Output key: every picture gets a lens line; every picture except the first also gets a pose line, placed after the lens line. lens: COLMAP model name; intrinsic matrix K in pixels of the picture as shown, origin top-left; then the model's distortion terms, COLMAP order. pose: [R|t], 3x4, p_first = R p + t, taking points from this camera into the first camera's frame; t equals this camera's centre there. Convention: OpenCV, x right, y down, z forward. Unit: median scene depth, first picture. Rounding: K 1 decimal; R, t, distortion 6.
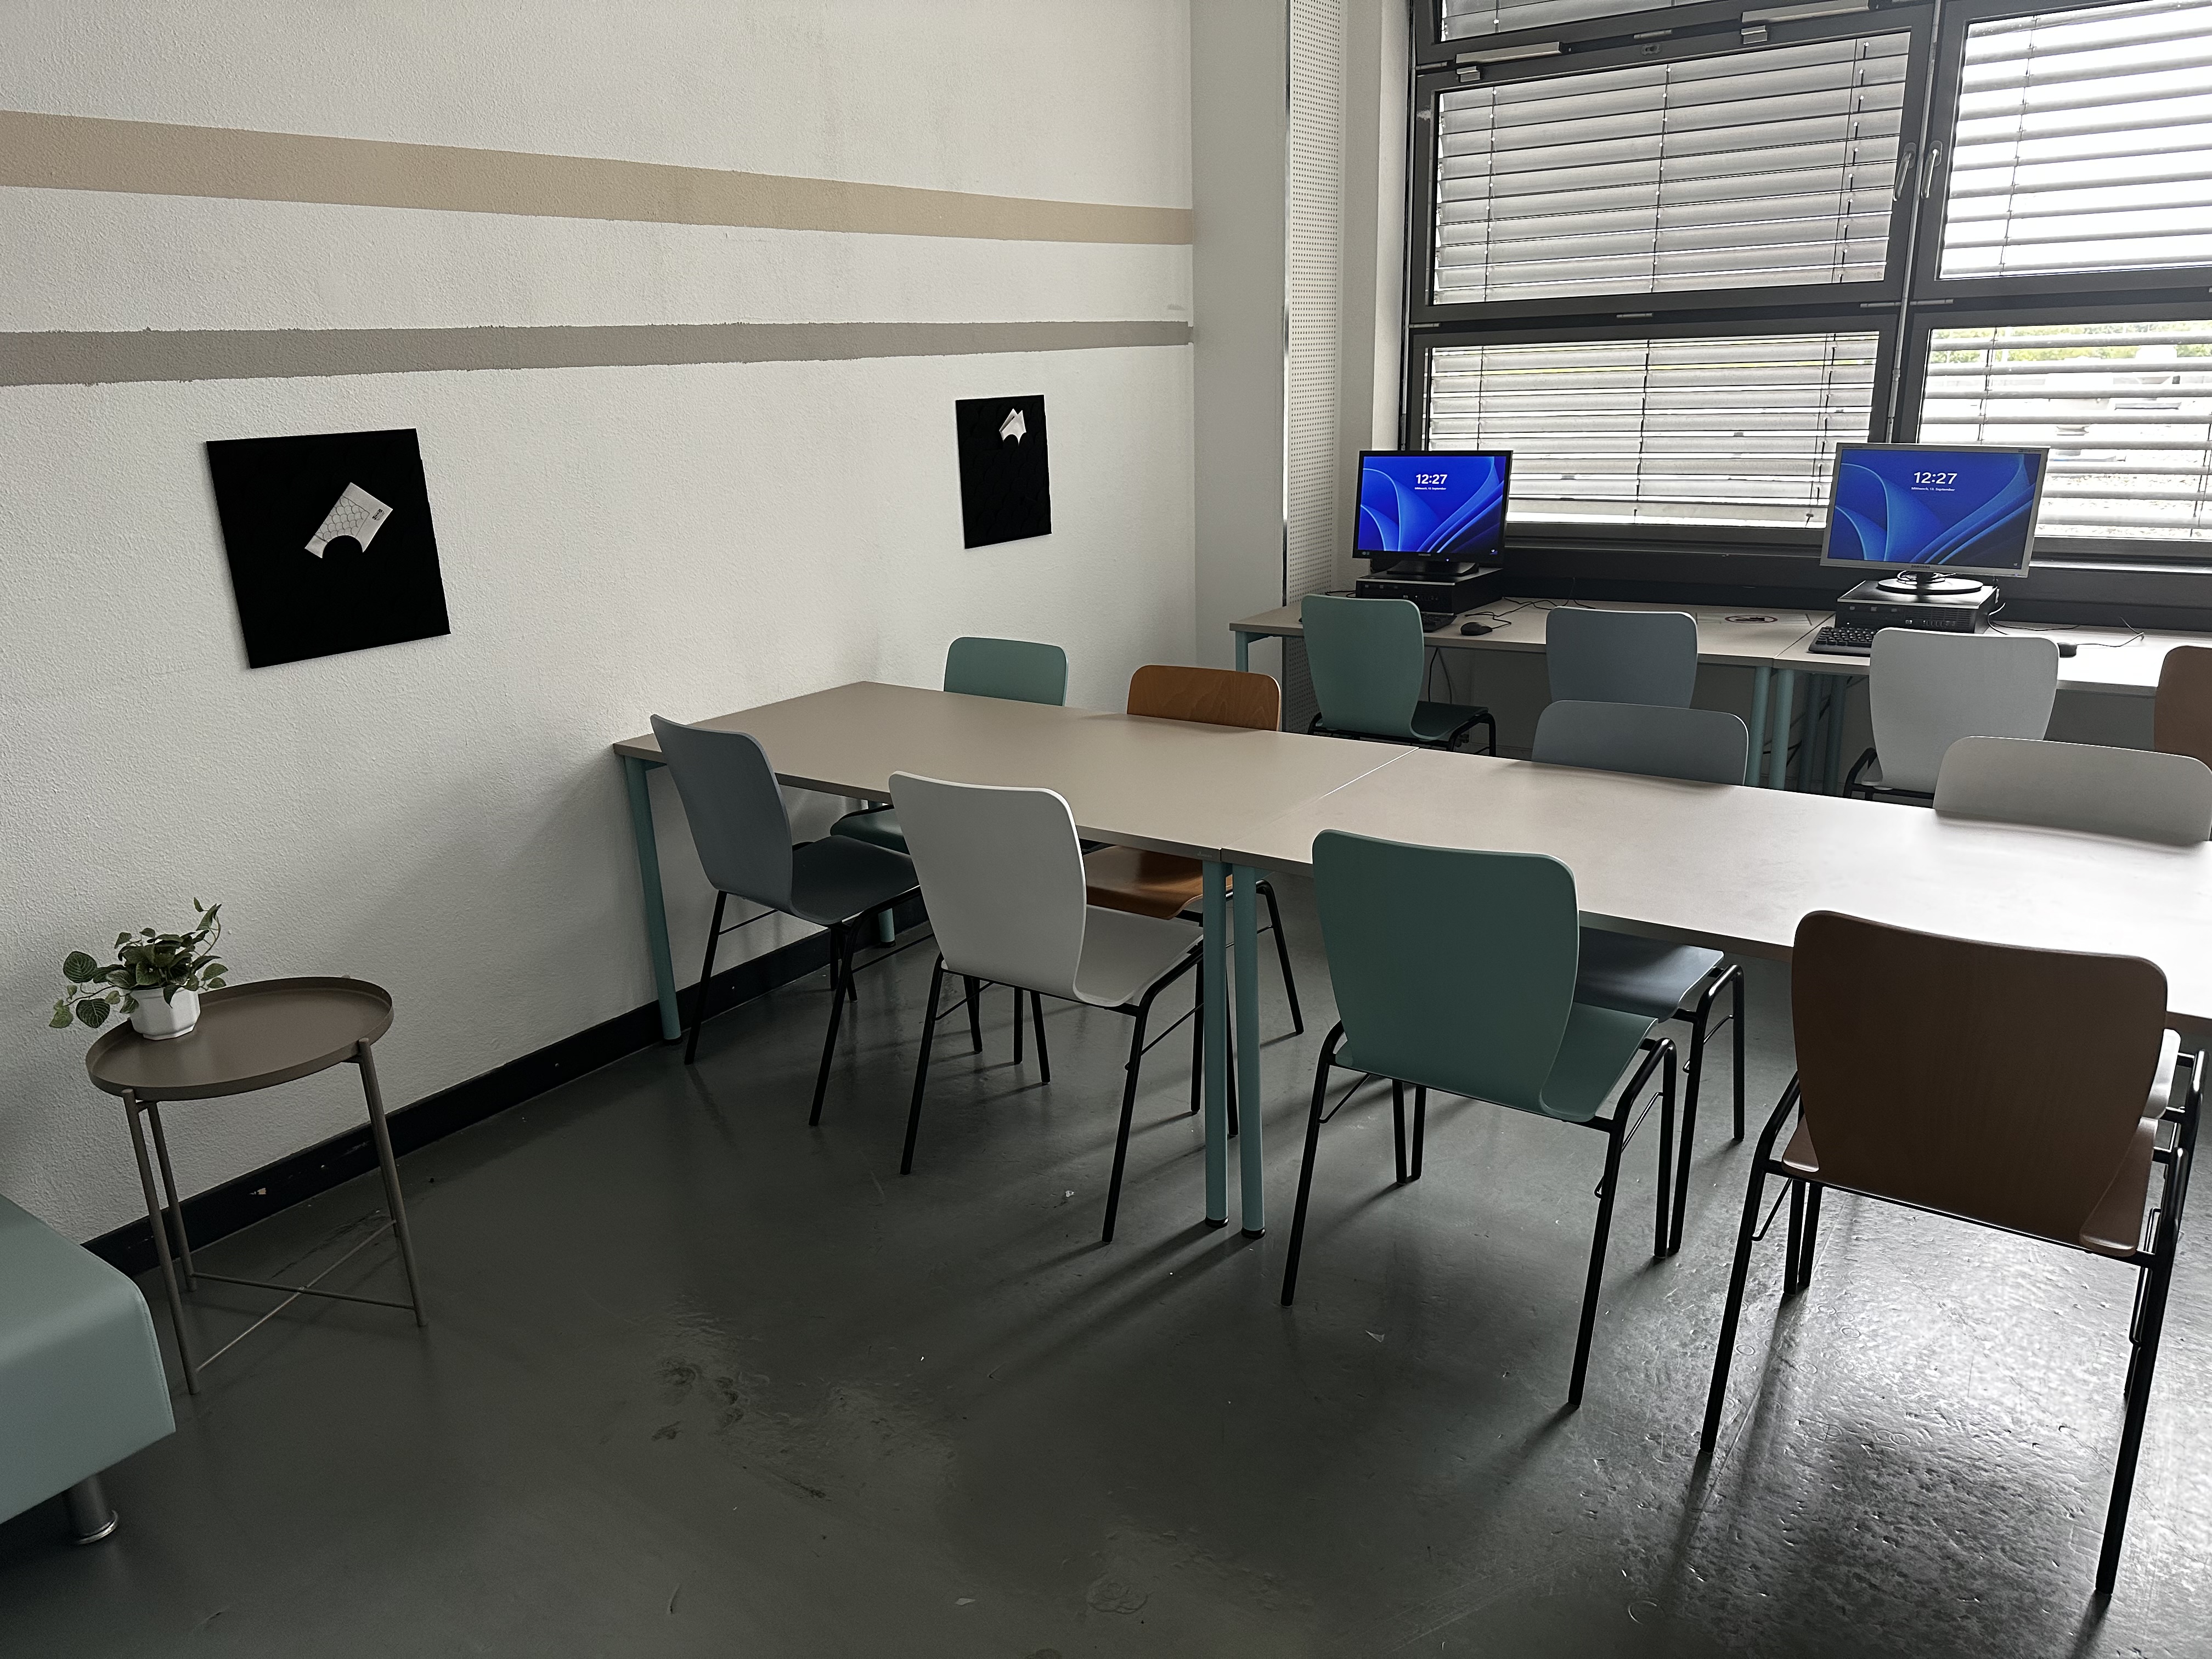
lens RADIAL K [[1554.7, 0, 1106.0], [0, 1554.7, 829.5], [0, 0, 1]] dist [-0.010355, -0.008334]
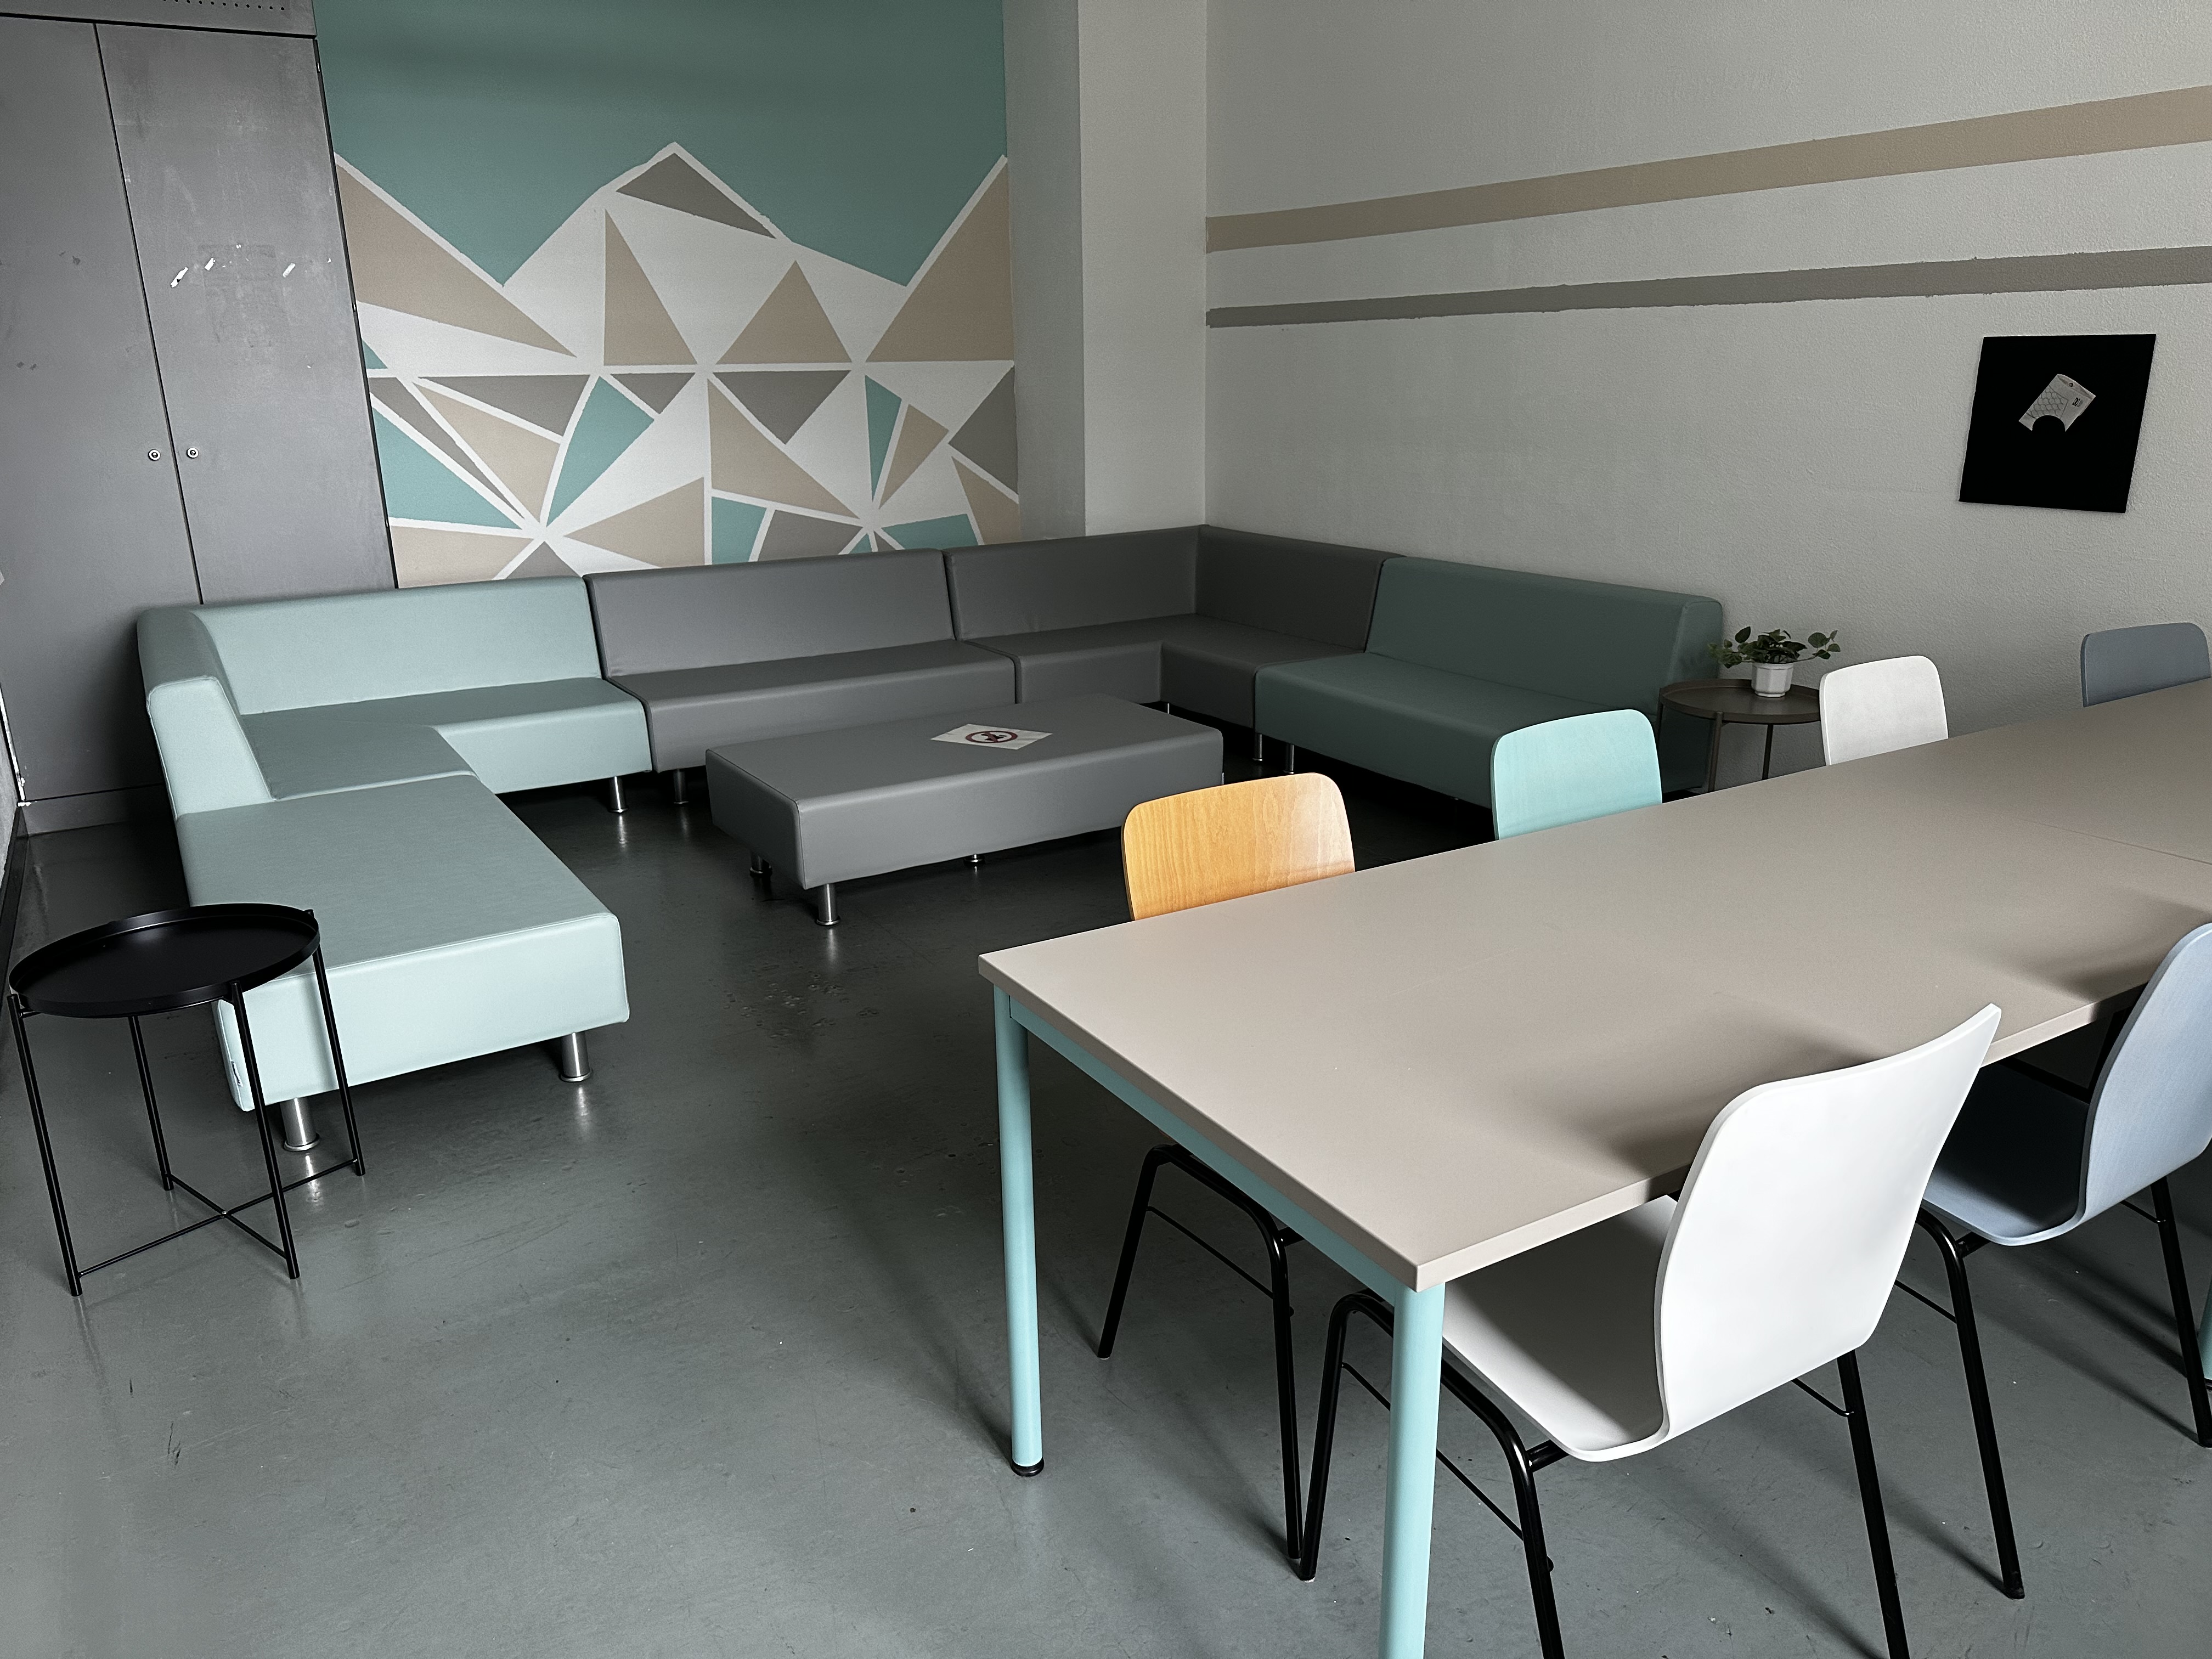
lens RADIAL K [[1554.7, 0, 1106.0], [0, 1554.7, 829.5], [0, 0, 1]] dist [-0.010355, -0.008334]
pose [[-0.435610, 0.316364, -0.842709, 1.045007], [-0.206638, 0.876053, 0.435697, -0.290610], [0.876097, 0.363929, -0.316245, 0.863081]]
